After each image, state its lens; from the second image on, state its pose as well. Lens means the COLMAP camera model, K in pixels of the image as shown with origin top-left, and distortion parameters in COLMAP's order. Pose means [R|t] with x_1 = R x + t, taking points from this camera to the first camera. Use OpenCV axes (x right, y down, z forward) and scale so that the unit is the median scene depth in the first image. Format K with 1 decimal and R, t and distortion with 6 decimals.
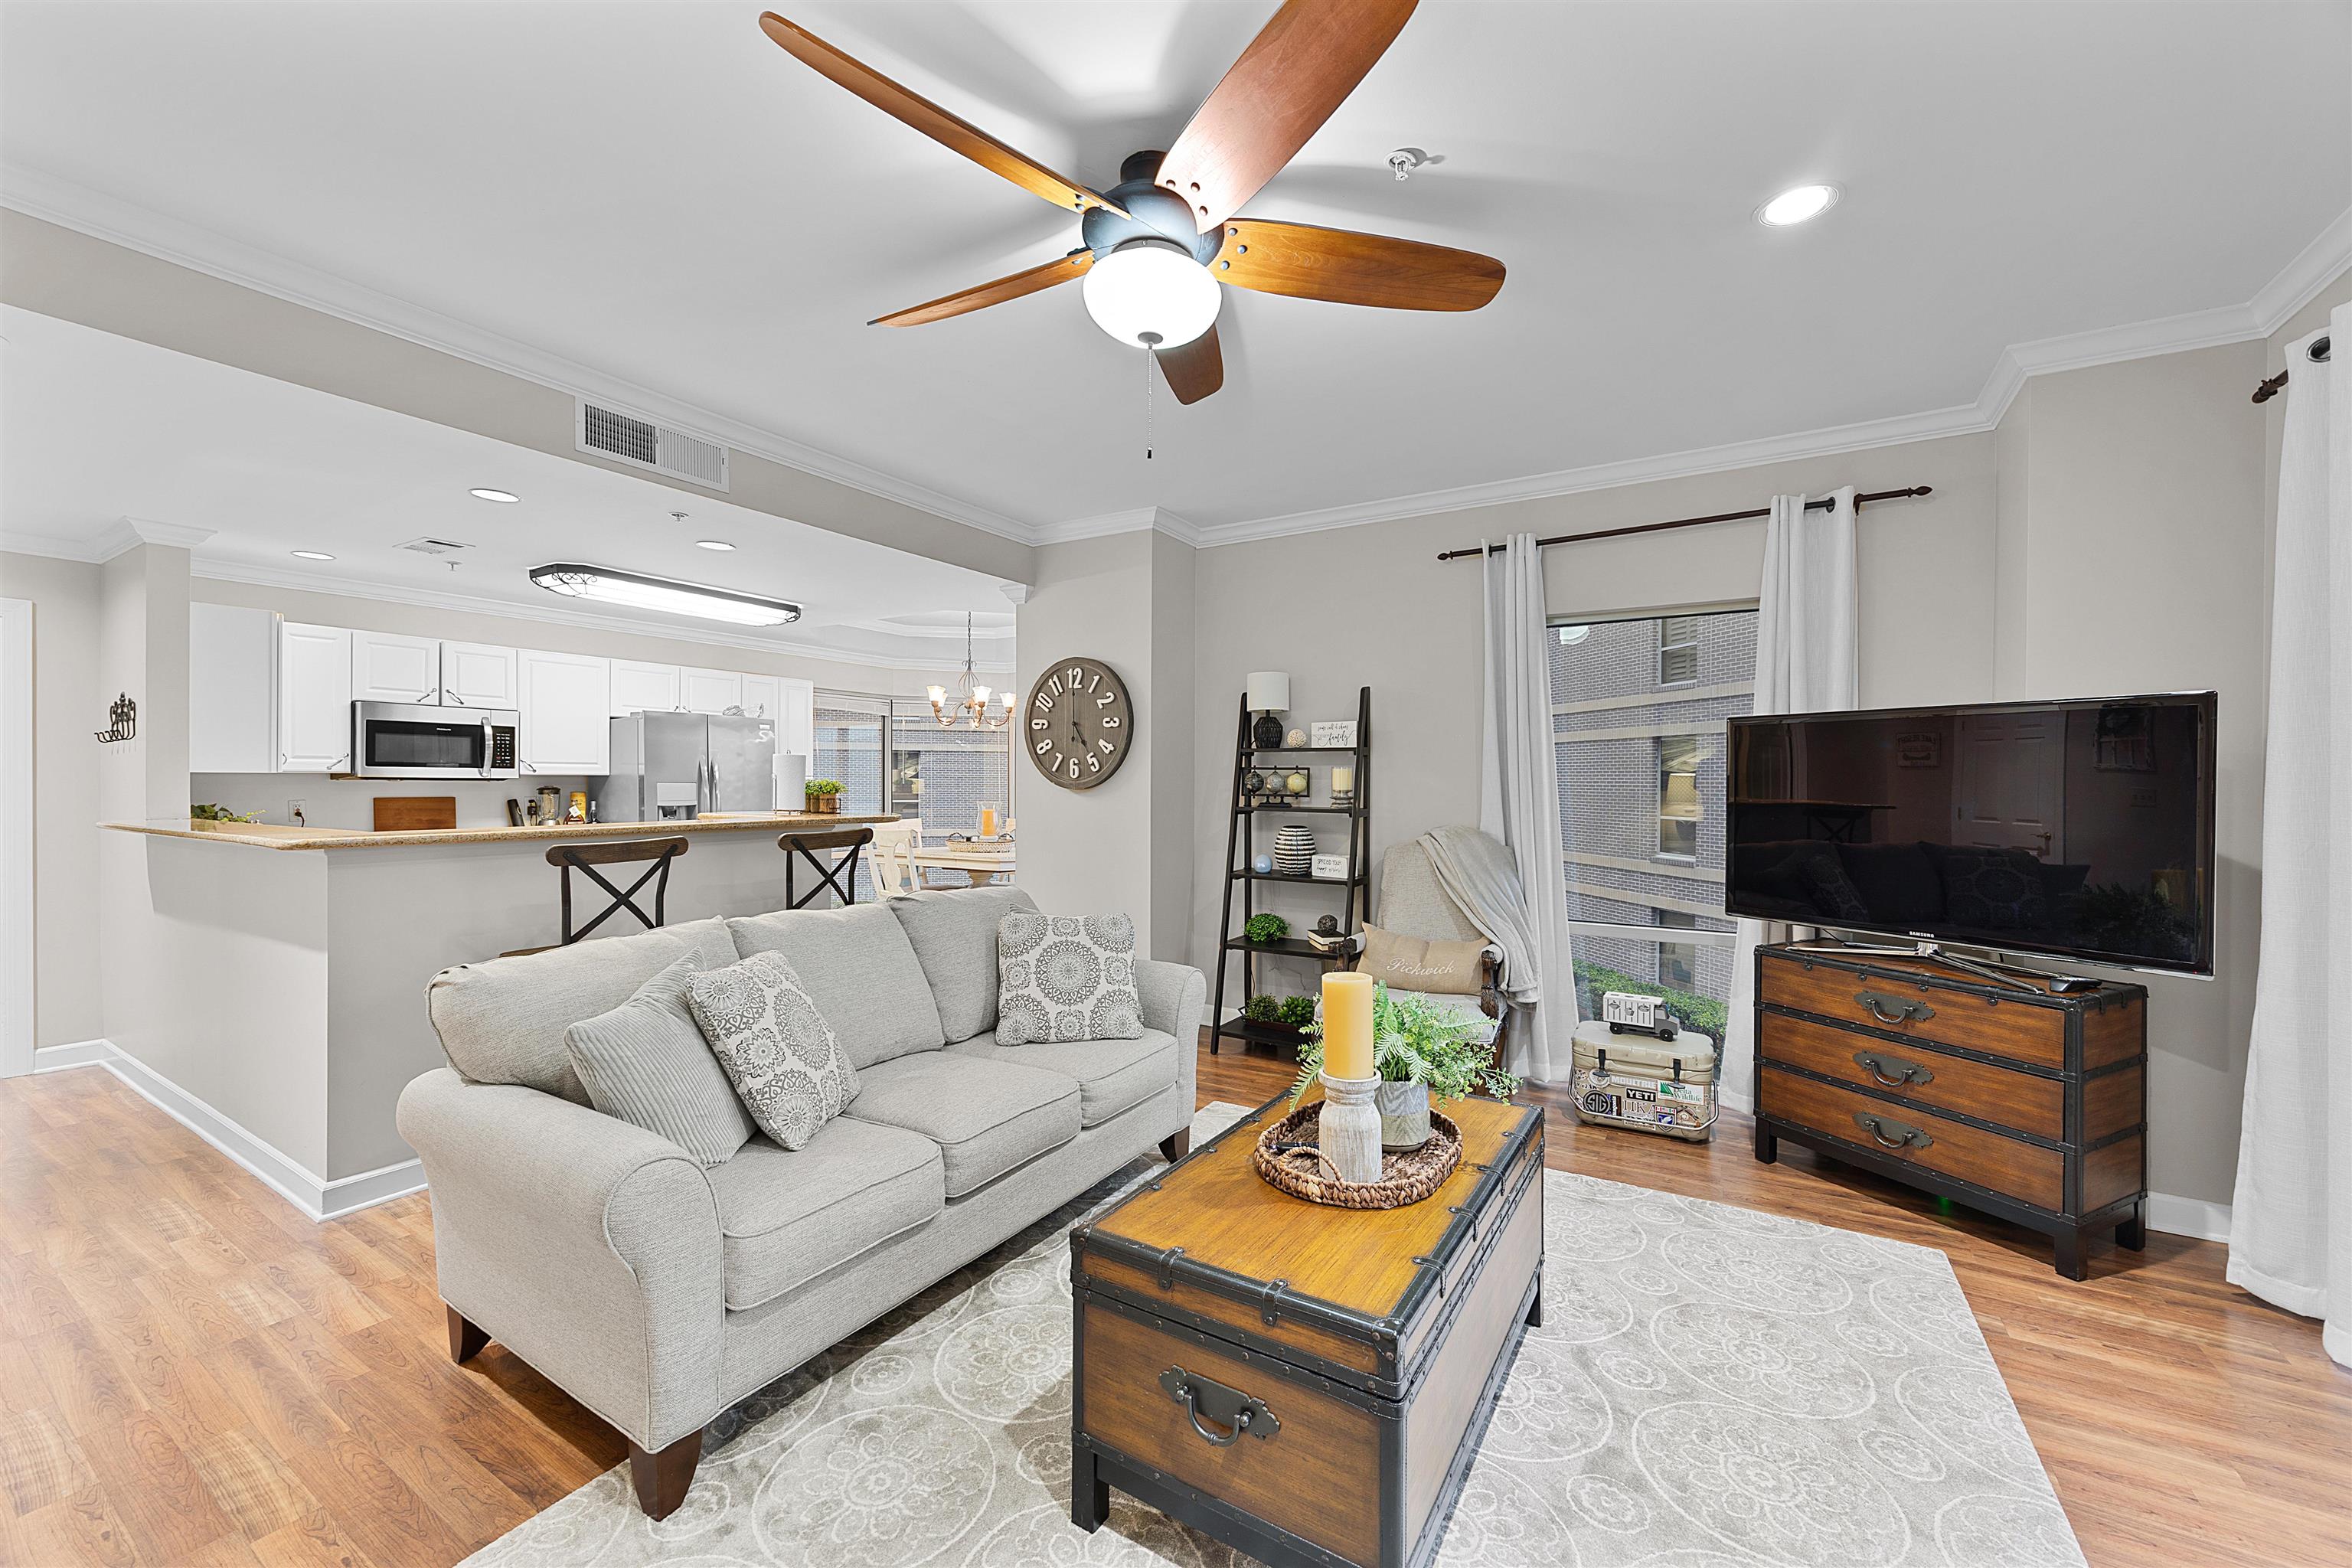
lens RADIAL K [[917.1, 0, 1178.4], [0, 917.1, 783.0], [0, 0, 1]] dist [-0.000301, -0.000161]
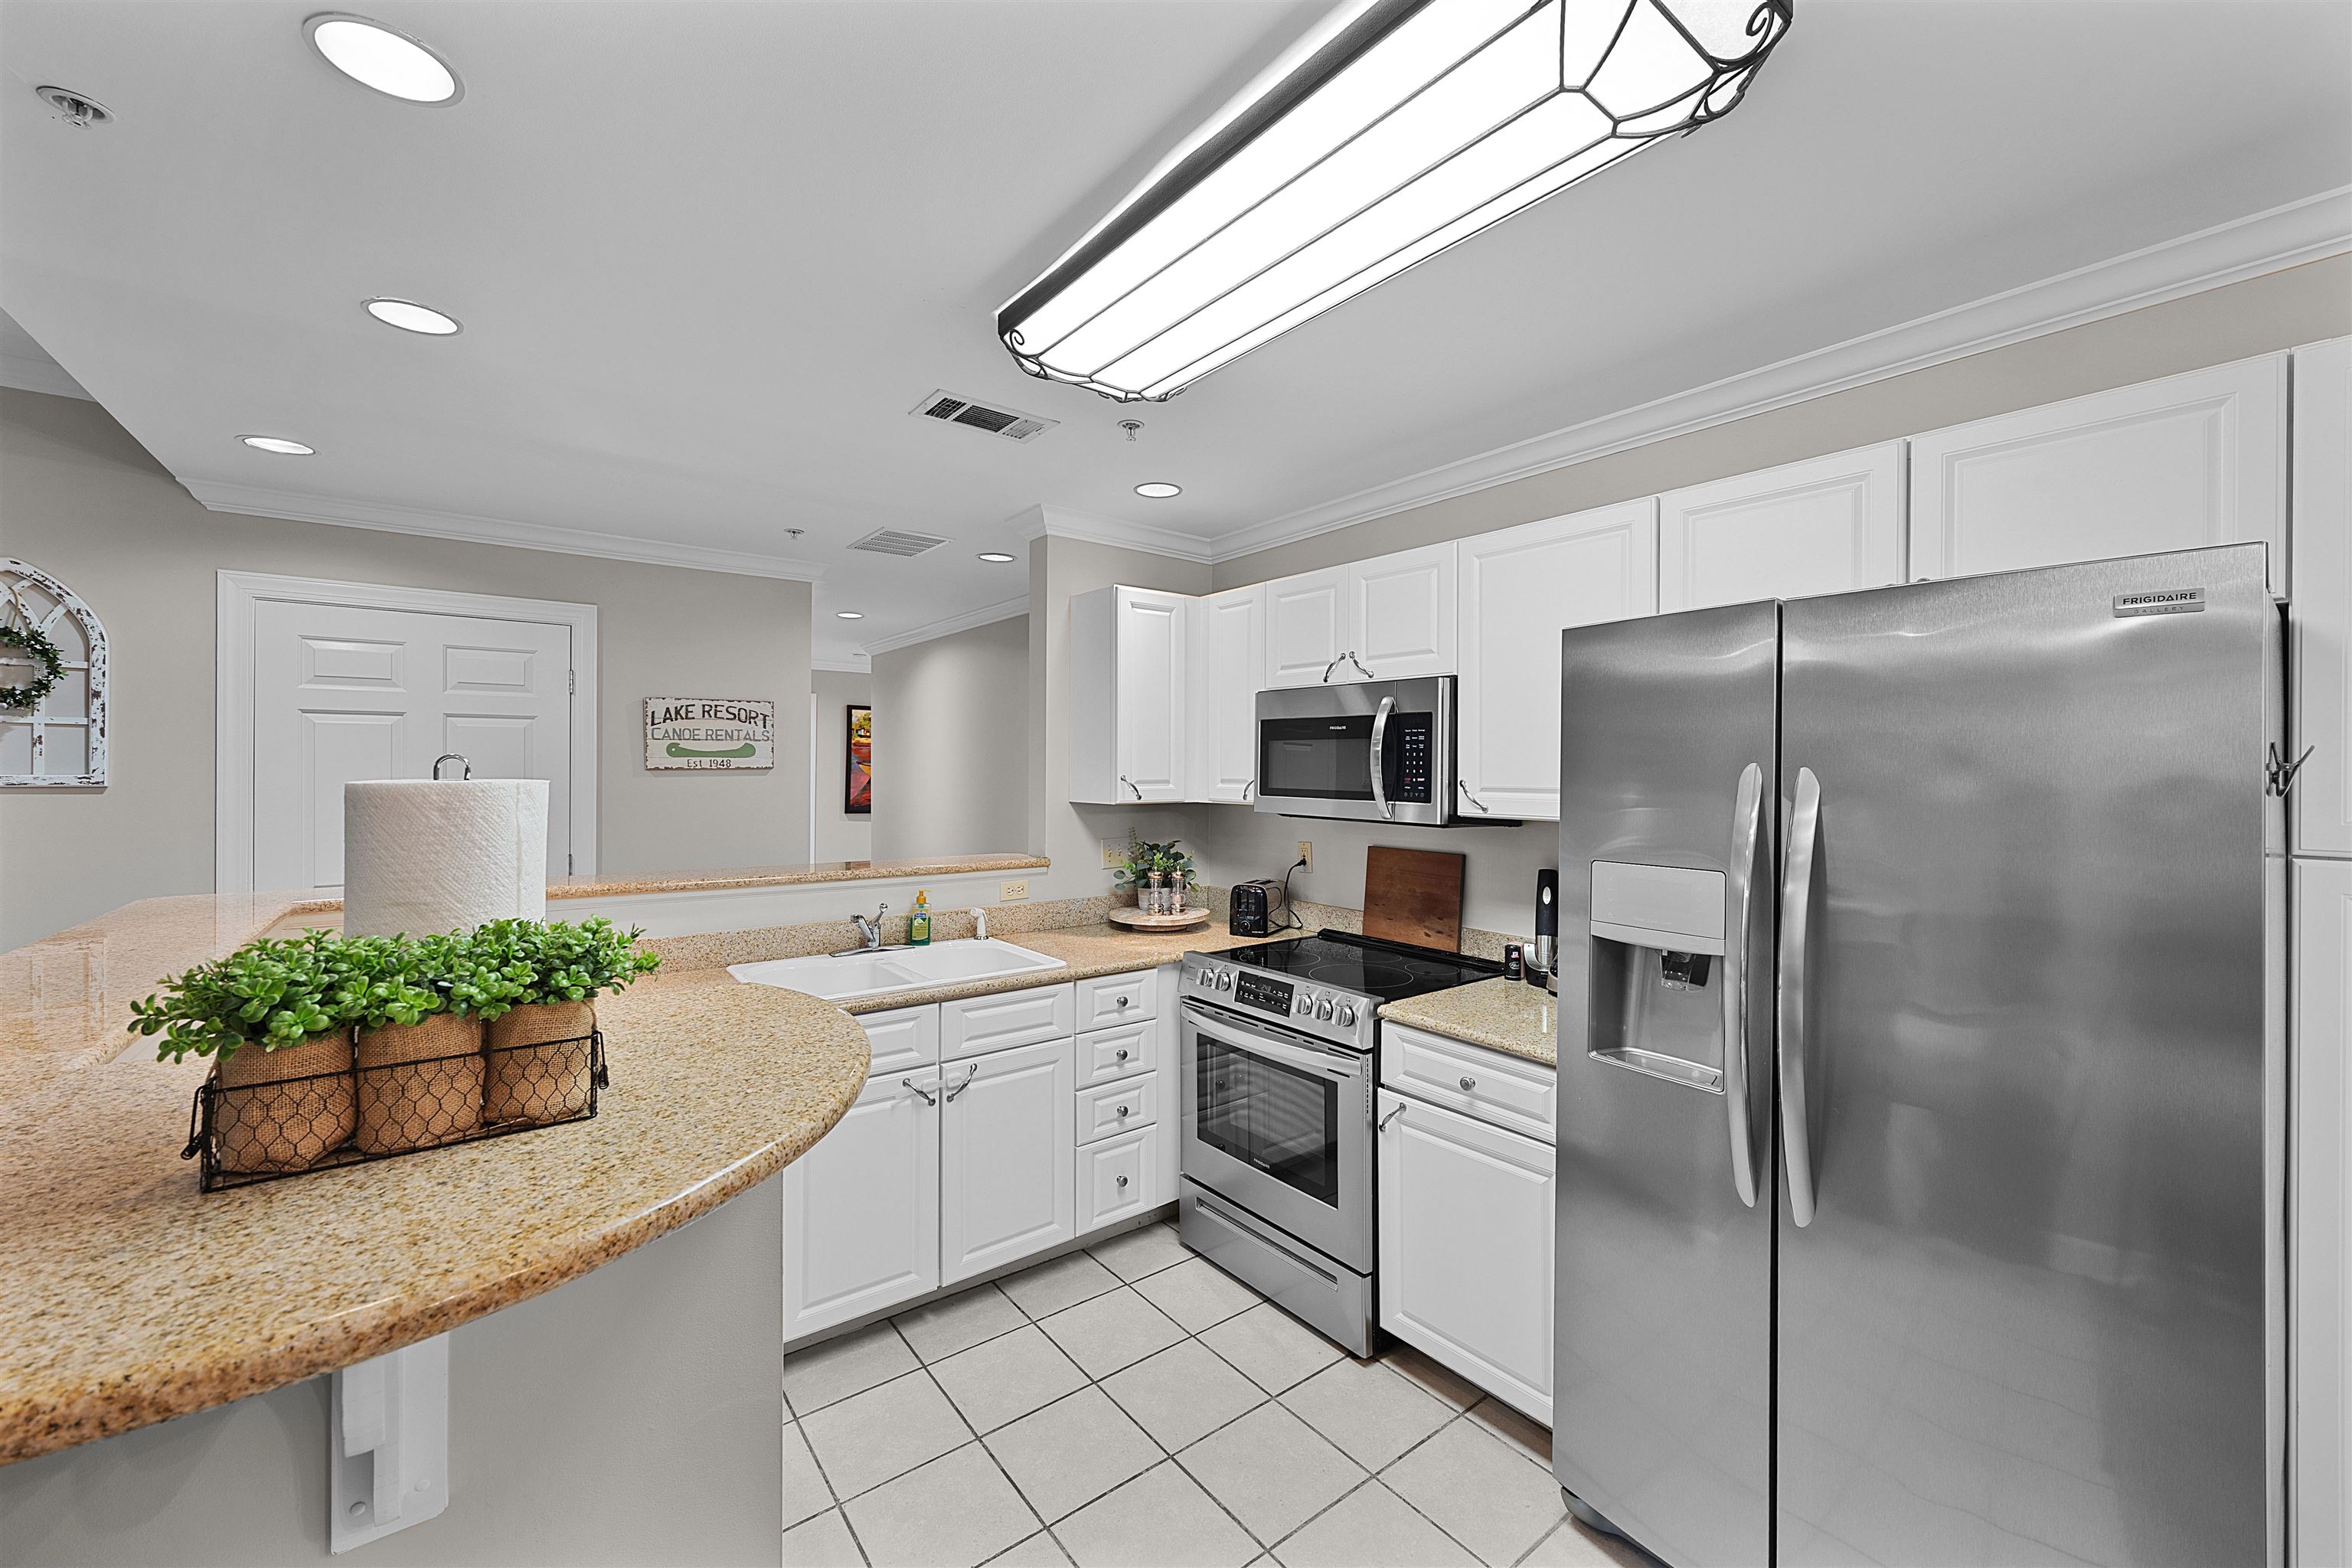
lens RADIAL K [[917.1, 0, 1192.6], [0, 917.1, 774.3], [0, 0, 1]] dist [-0.000301, -0.000161]
pose [[-0.342358, -0.003871, -0.939562, -0.173932], [-0.008200, 0.999966, -0.001132, -0.025750], [0.939534, 0.007316, -0.342378, 1.151099]]
